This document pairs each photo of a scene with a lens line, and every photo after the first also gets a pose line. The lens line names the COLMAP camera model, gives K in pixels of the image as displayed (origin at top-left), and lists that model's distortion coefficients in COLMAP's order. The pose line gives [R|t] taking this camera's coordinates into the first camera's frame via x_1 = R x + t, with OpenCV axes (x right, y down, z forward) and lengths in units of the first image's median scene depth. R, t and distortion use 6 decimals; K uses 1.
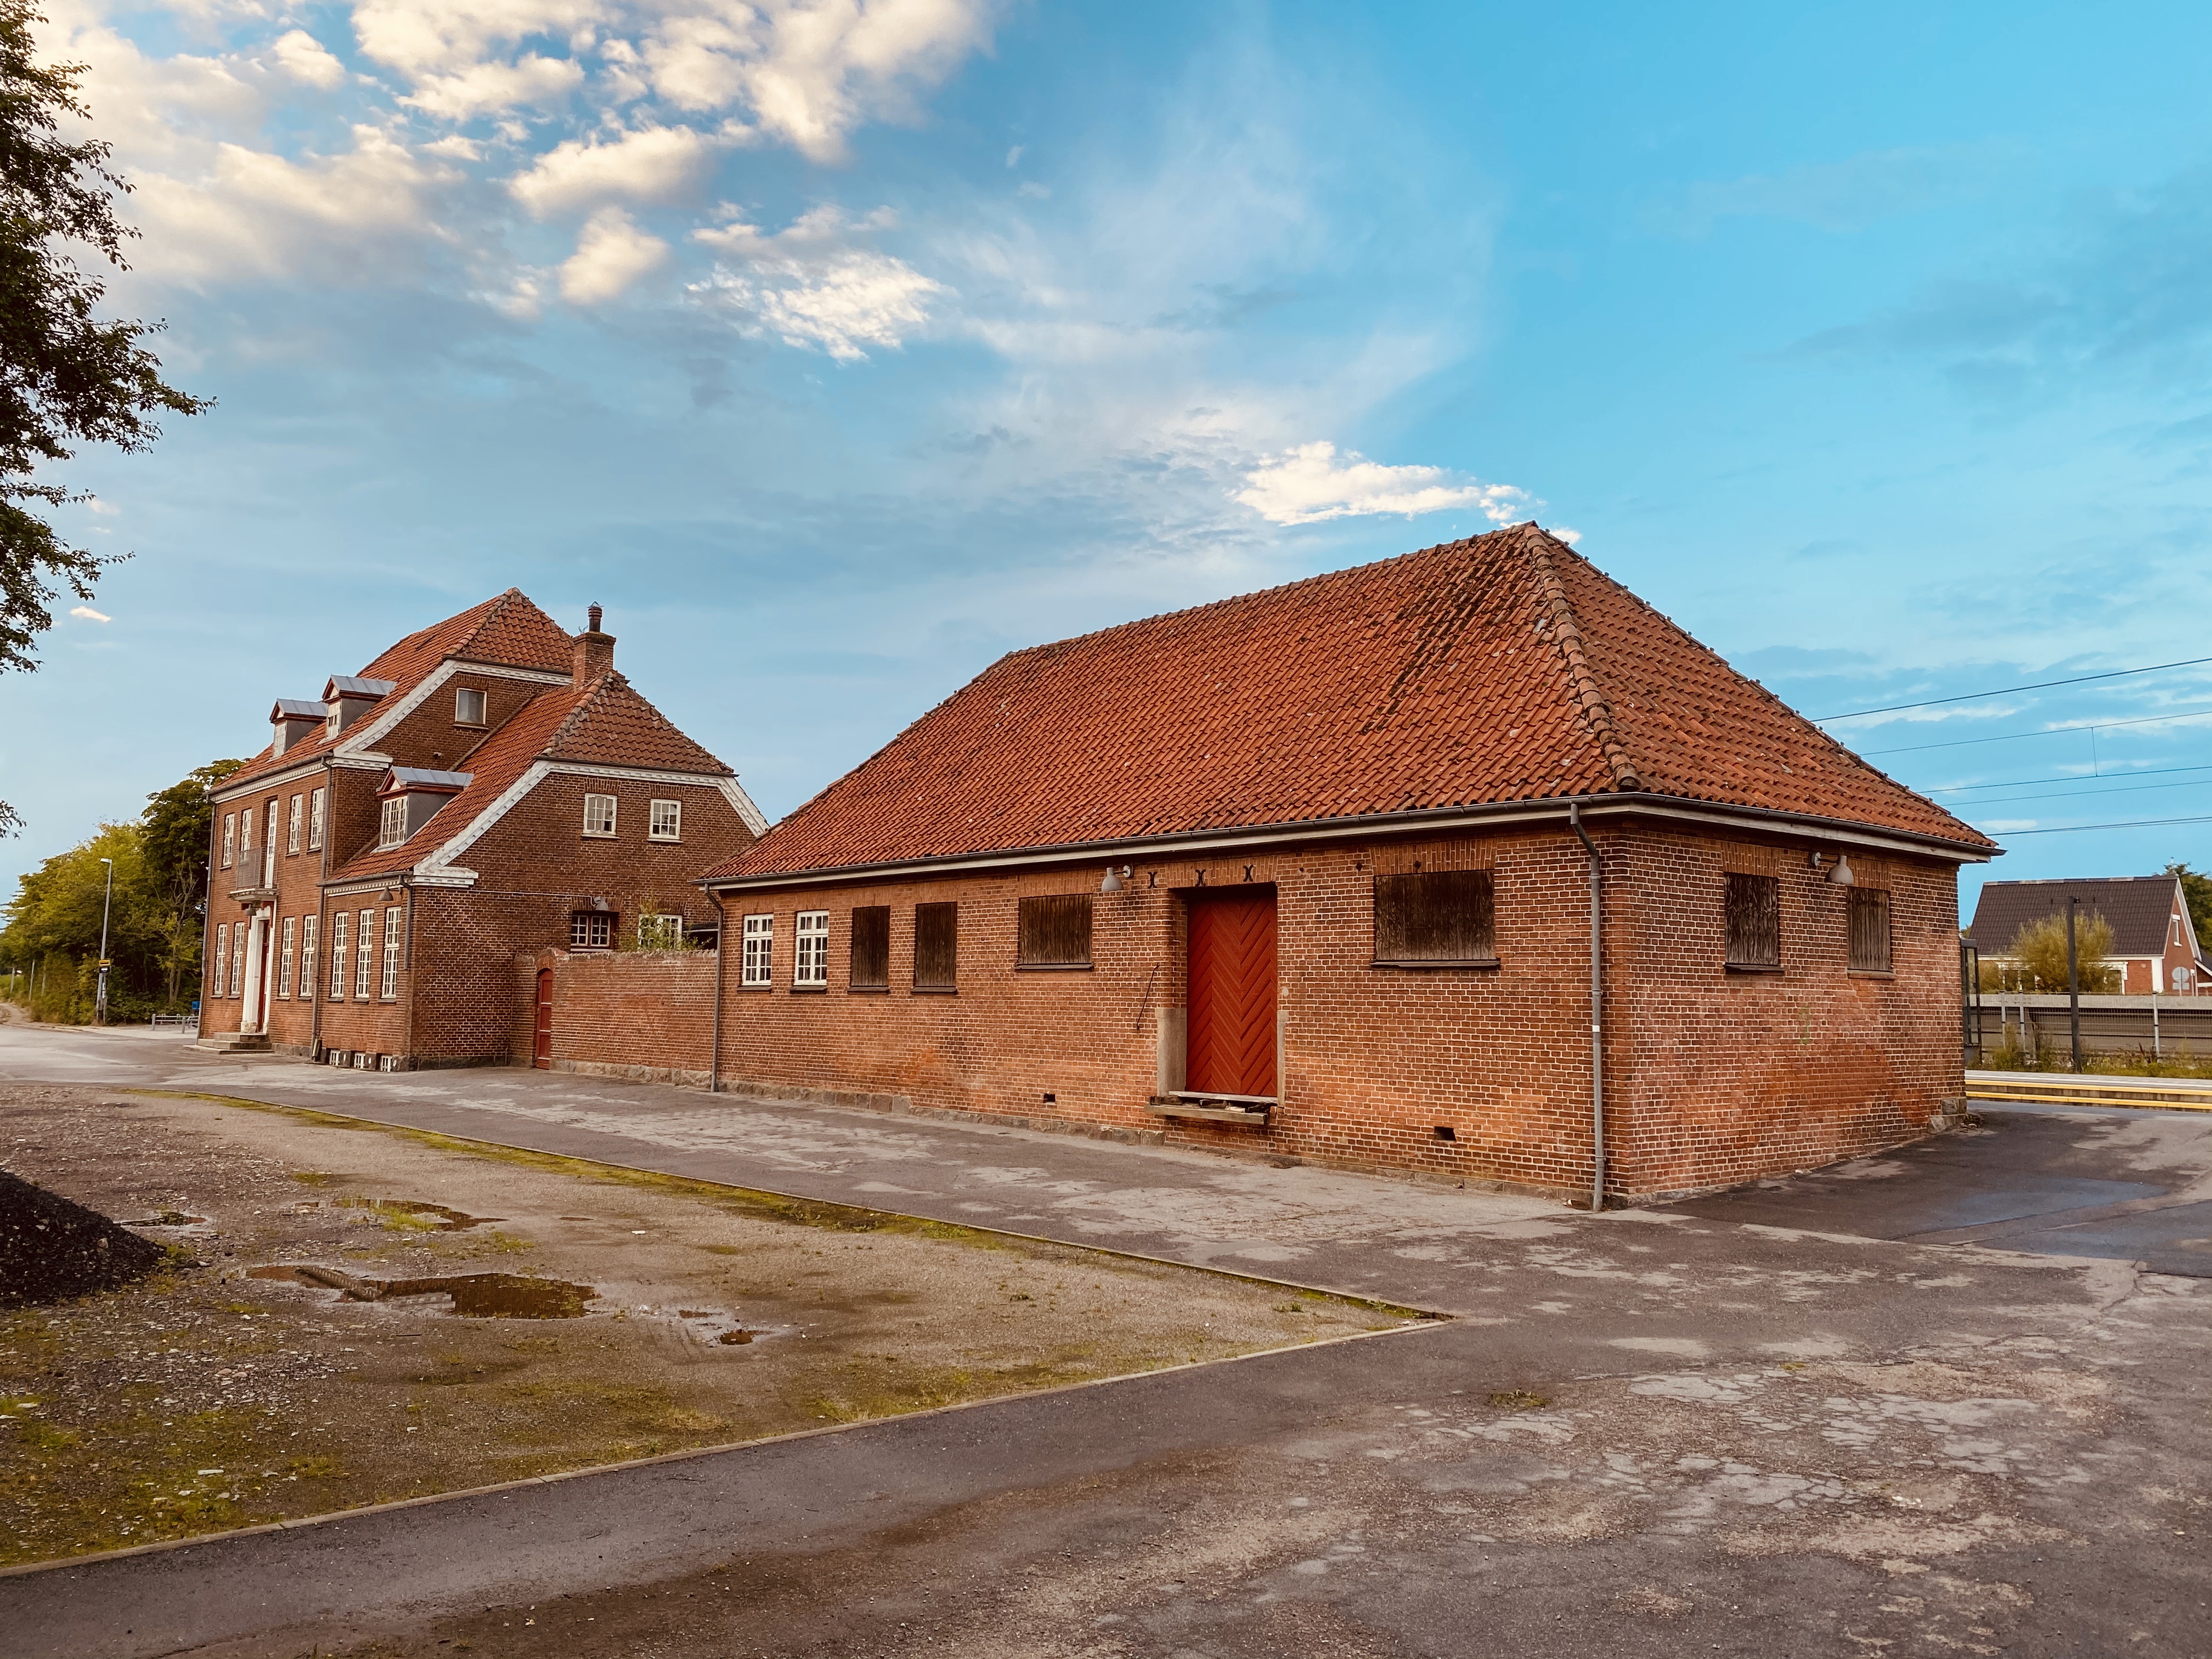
lens RADIAL K [[1675.6, 0, 1104.4], [0, 1675.6, 824.3], [0, 0, 1]] dist [0.055496, -0.068283]
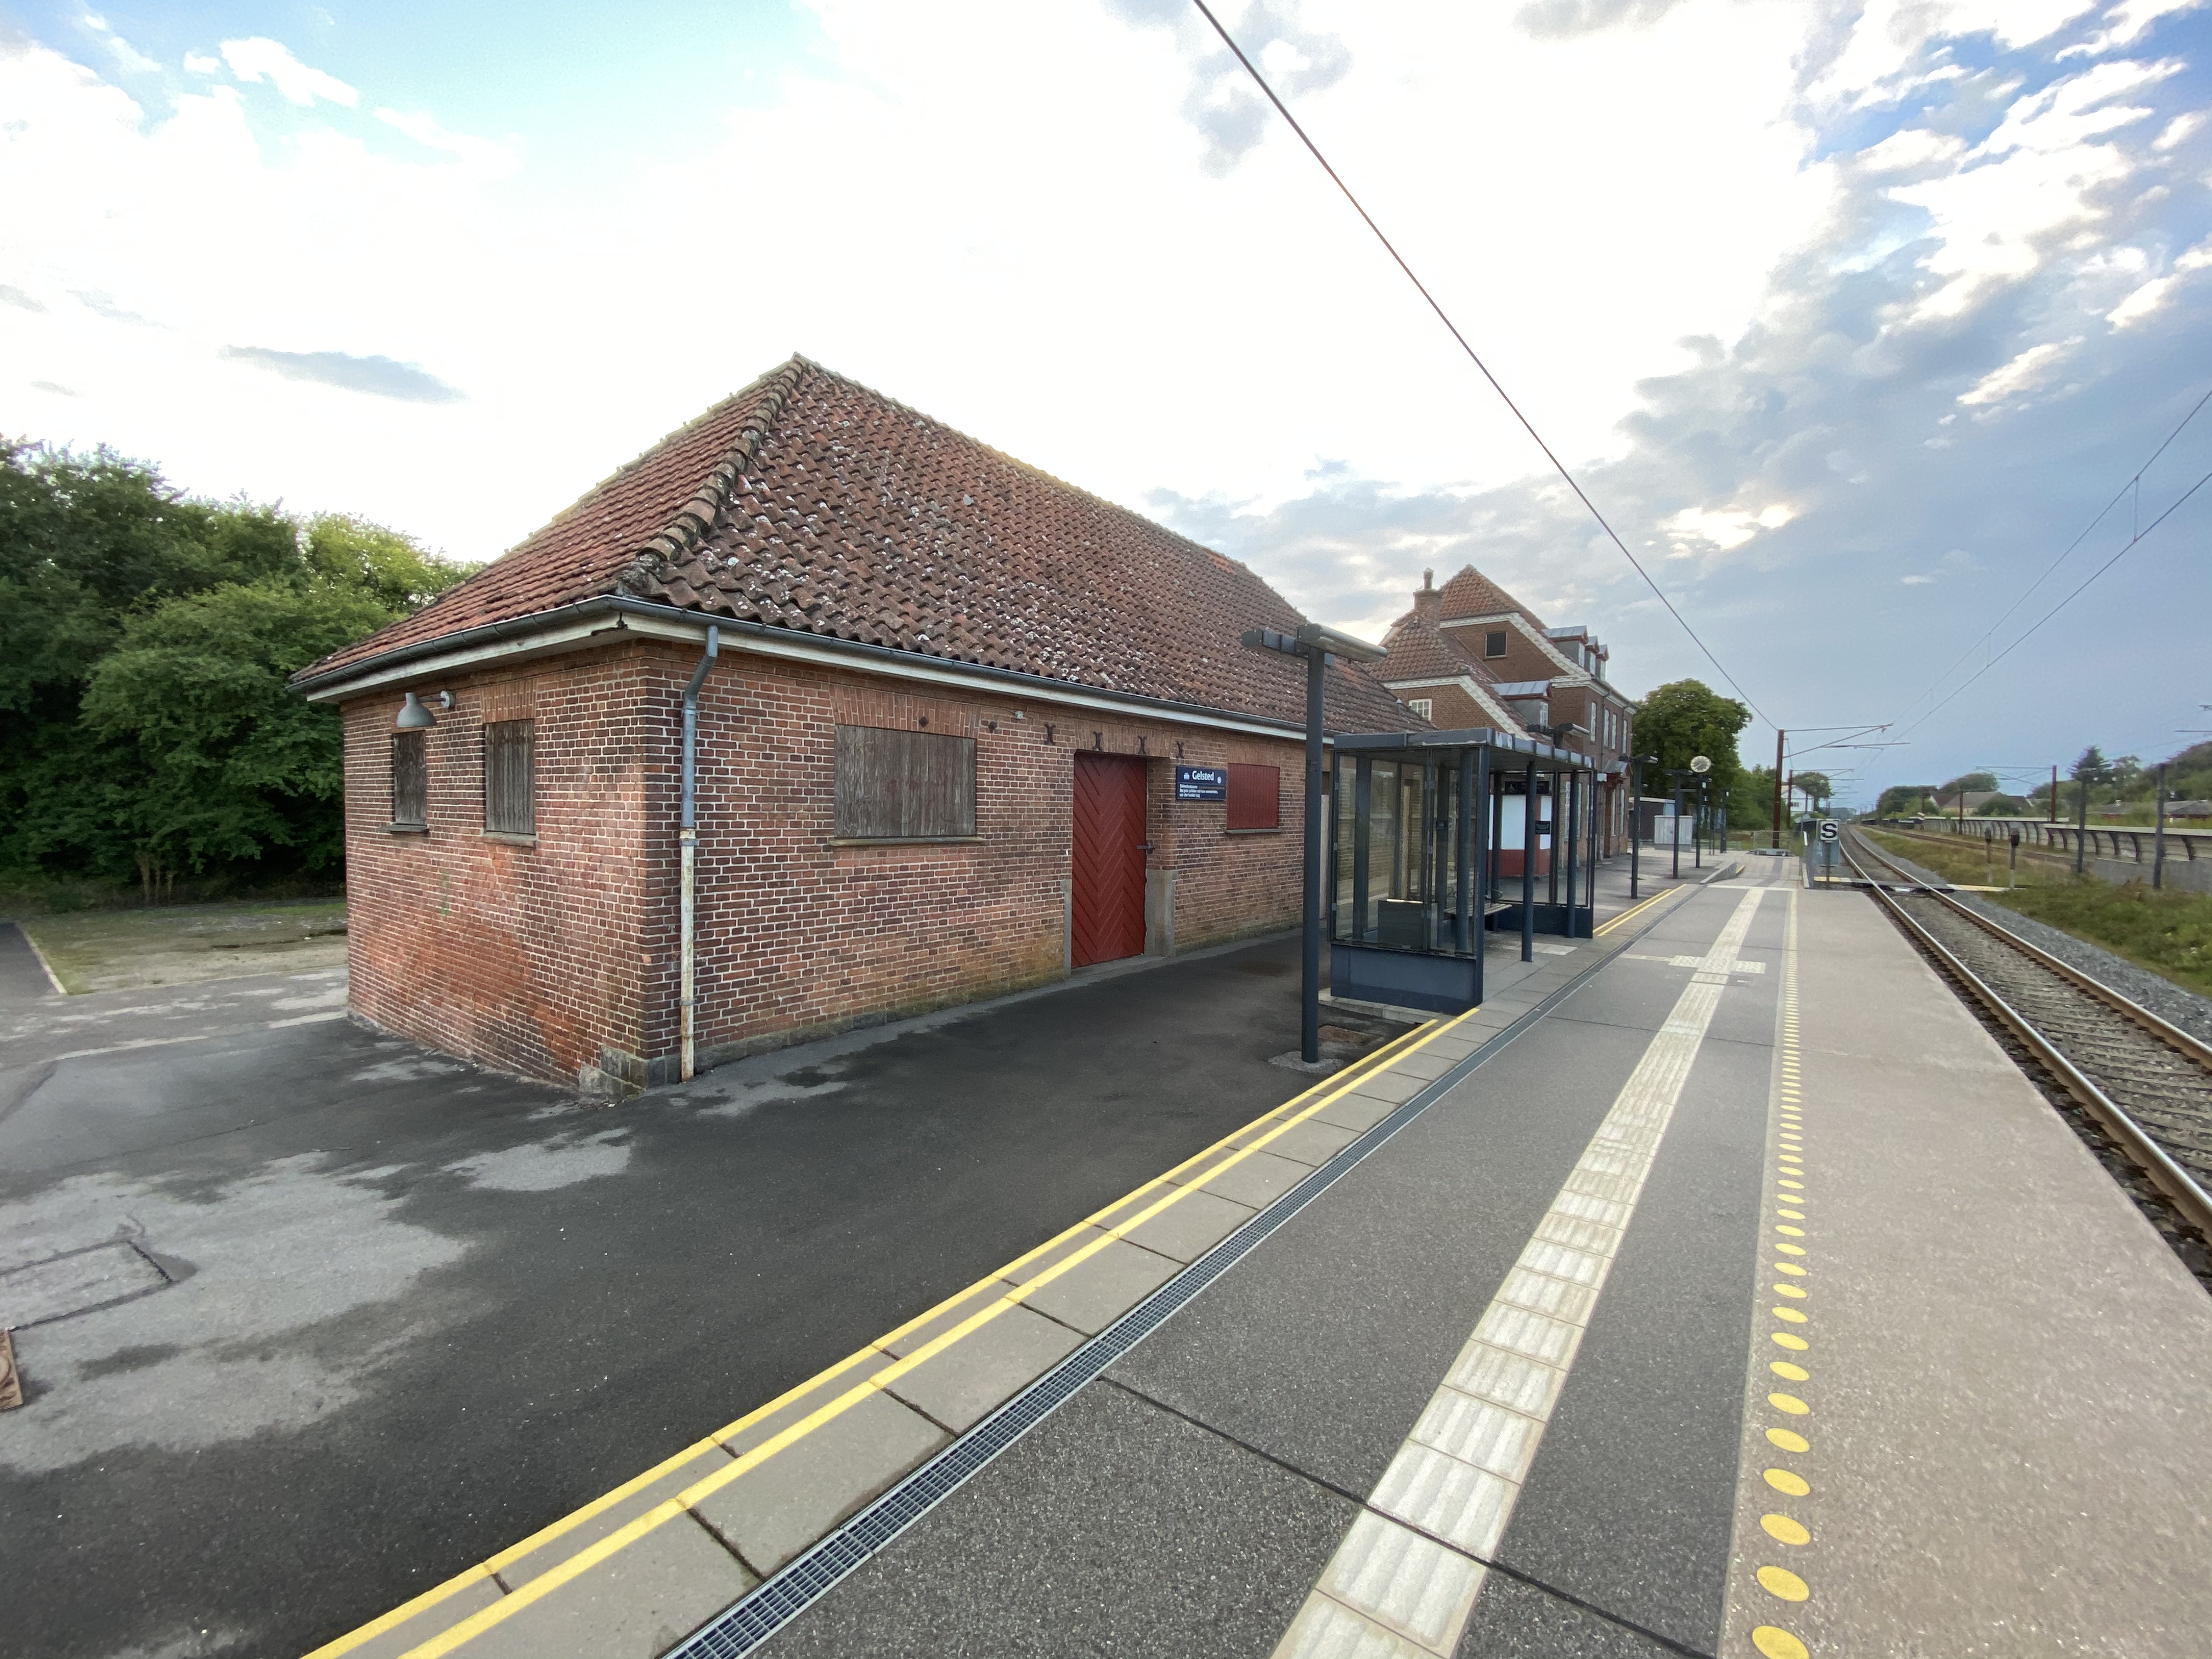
lens RADIAL K [[902.6, 0, 1132.0], [0, 902.6, 835.2], [0, 0, 1]] dist [-0.001347, -0.006761]
pose [[0.225639, 0.022613, -0.973949, 0.975572], [0.087900, 0.995180, 0.043471, 0.102503], [0.970237, -0.095419, 0.222564, 1.281300]]
